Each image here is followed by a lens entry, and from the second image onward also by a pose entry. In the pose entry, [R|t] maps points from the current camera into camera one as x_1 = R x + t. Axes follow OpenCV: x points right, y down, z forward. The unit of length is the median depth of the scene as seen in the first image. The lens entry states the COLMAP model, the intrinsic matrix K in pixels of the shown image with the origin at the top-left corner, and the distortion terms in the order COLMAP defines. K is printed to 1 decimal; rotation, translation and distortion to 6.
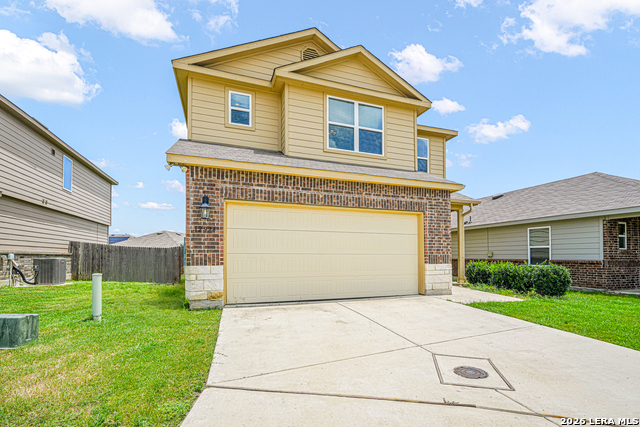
lens RADIAL K [[284.5, 0, 320.0], [0, 284.5, 213.5], [0, 0, 1]] dist [0.008030, 0.000056]
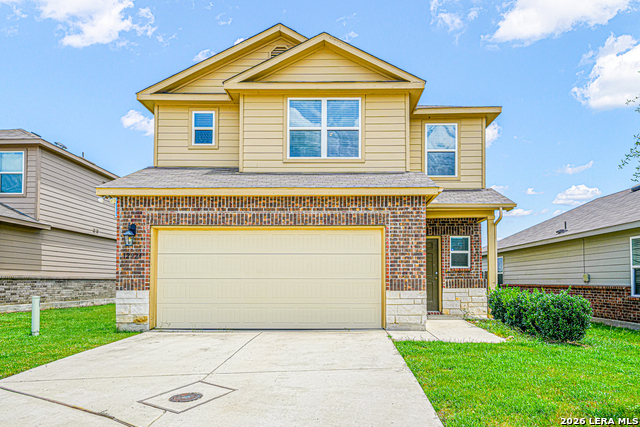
lens RADIAL K [[359.8, 0, 319.9], [0, 359.8, 221.1], [0, 0, 1]] dist [0.018894, -0.000047]
pose [[0.939542, -0.056441, -0.337750, 0.577253], [0.051475, 0.998394, -0.023648, -0.004147], [0.338543, 0.004832, 0.940939, -0.018221]]
